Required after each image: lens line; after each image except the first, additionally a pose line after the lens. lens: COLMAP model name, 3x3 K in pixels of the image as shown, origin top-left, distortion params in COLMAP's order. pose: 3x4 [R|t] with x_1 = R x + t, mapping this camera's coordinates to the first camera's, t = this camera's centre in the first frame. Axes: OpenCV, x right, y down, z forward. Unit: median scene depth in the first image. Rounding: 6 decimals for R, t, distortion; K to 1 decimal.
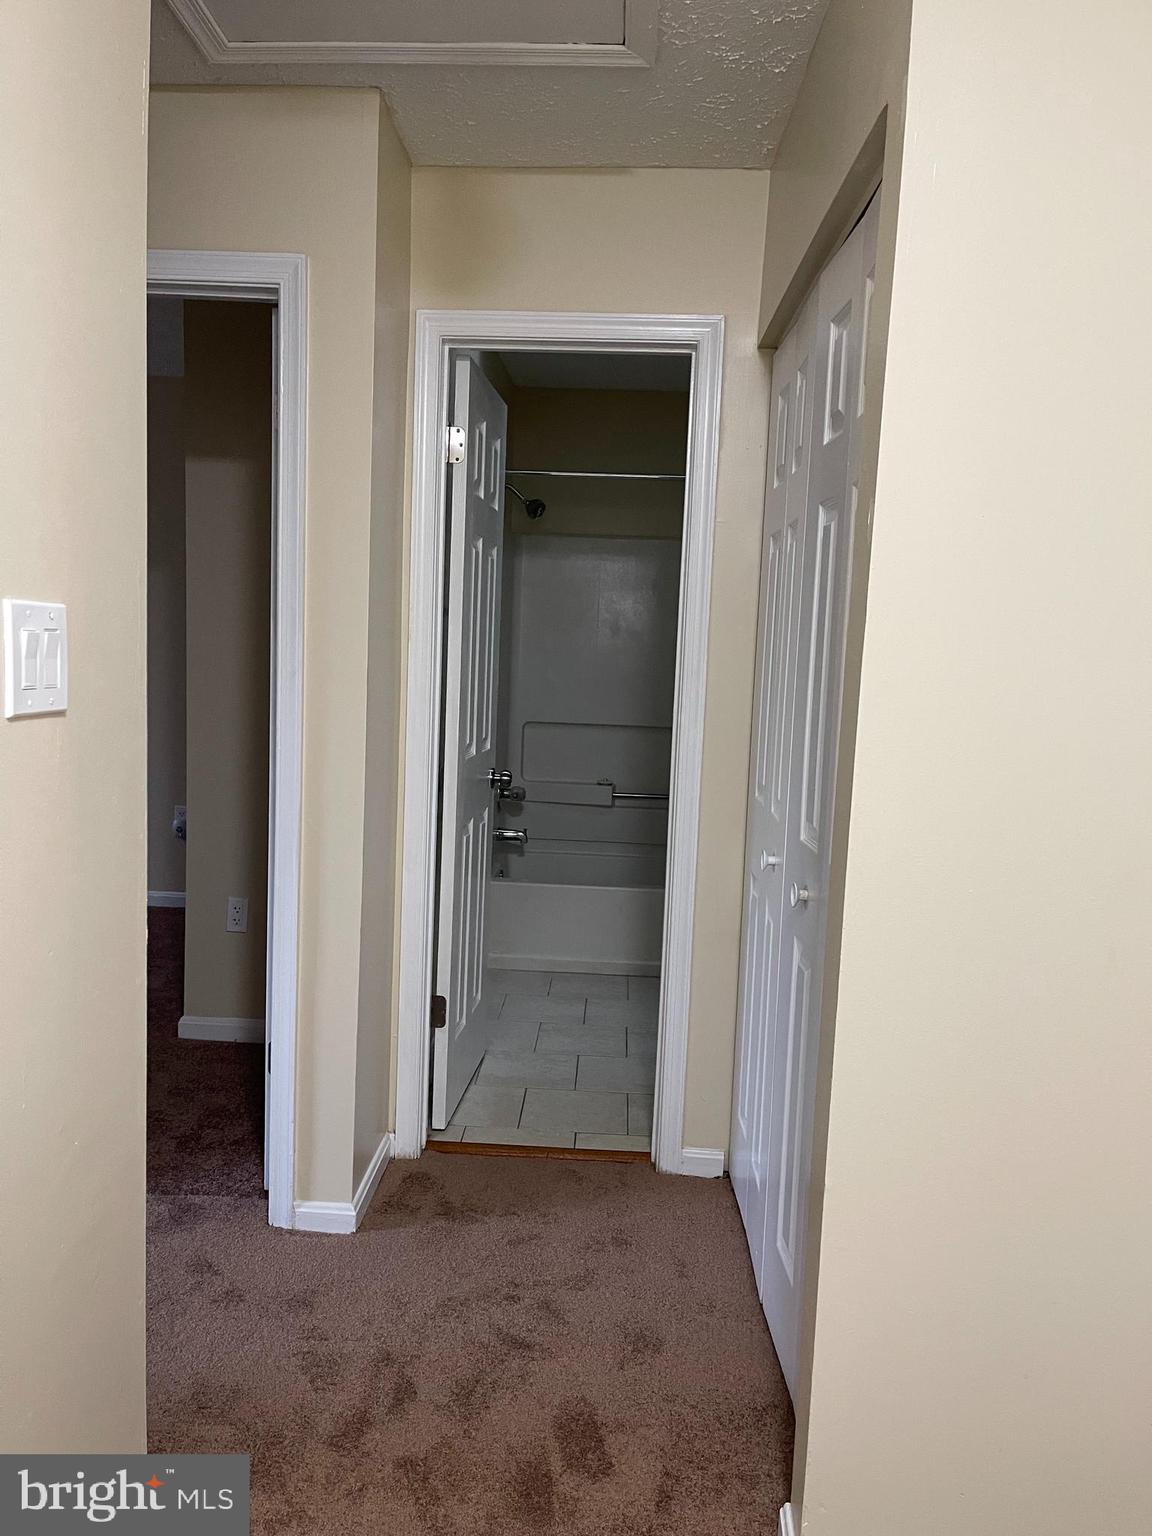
lens RADIAL K [[1167.8, 0, 573.3], [0, 1167.8, 778.0], [0, 0, 1]] dist [0.065653, -0.076730]
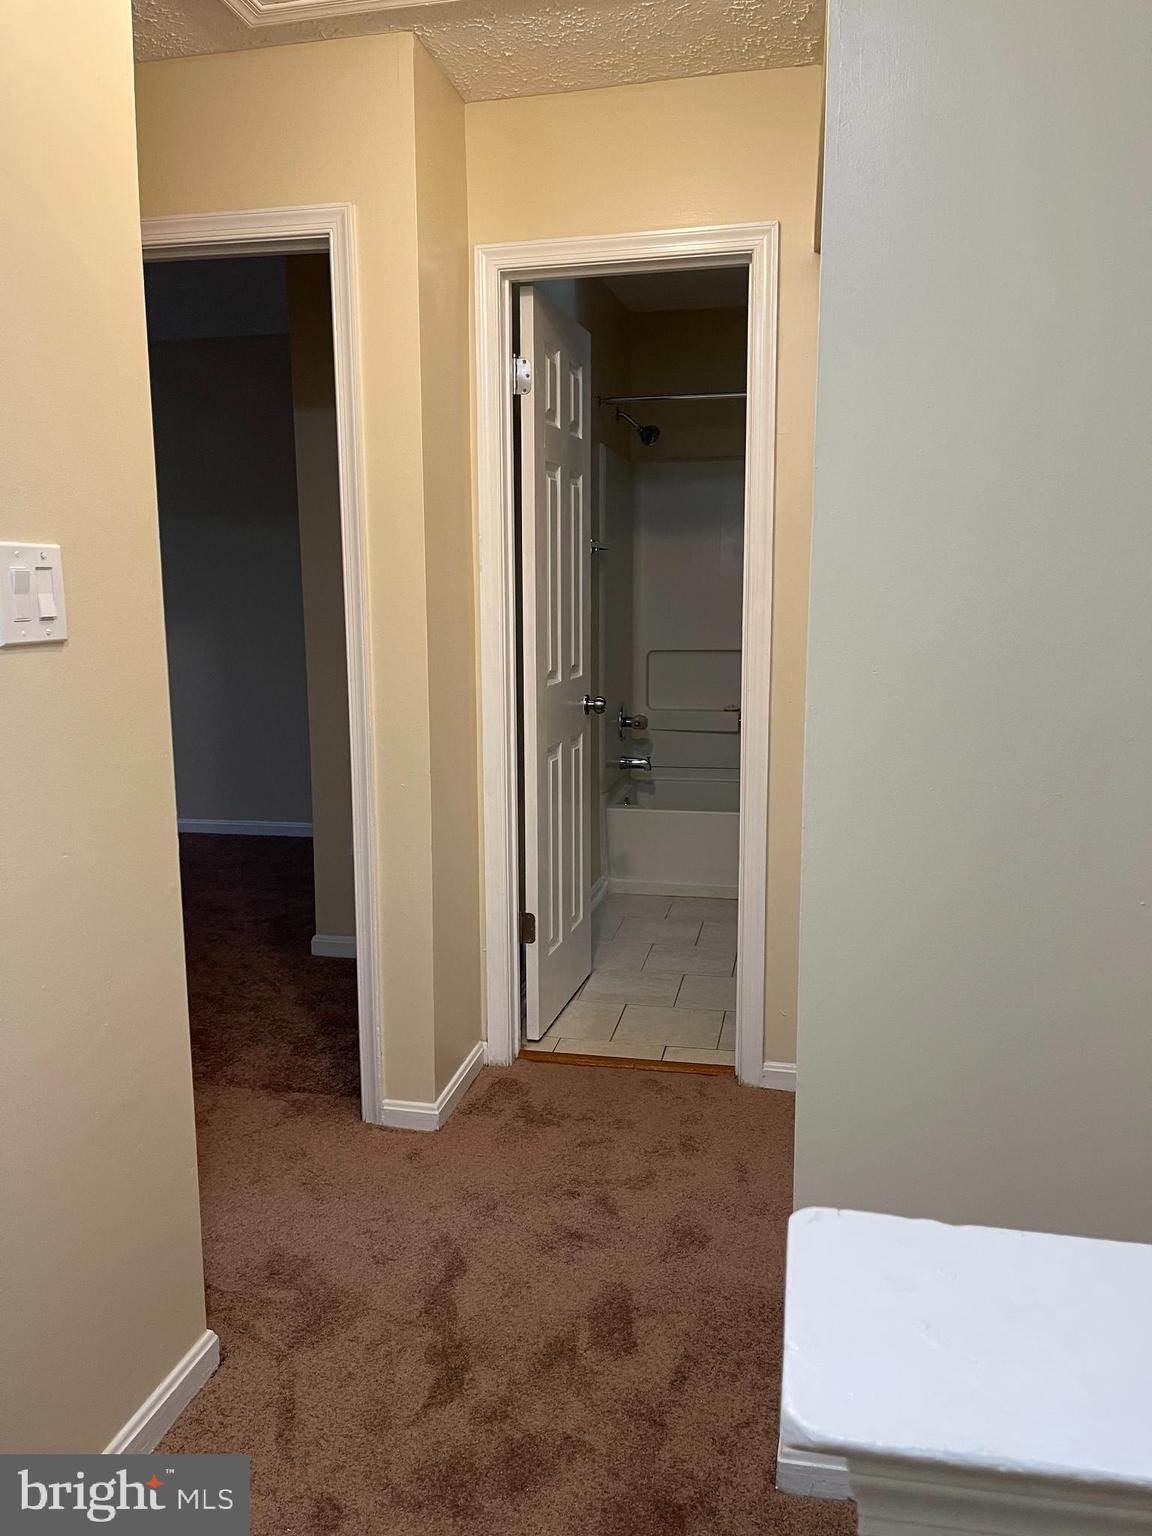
lens RADIAL K [[1167.8, 0, 563.8], [0, 1167.8, 760.6], [0, 0, 1]] dist [0.065653, -0.076730]
pose [[0.985651, -0.022196, -0.167332, 0.104747], [0.028794, 0.998896, 0.037107, 0.013870], [0.166324, -0.041393, 0.985202, -0.015682]]
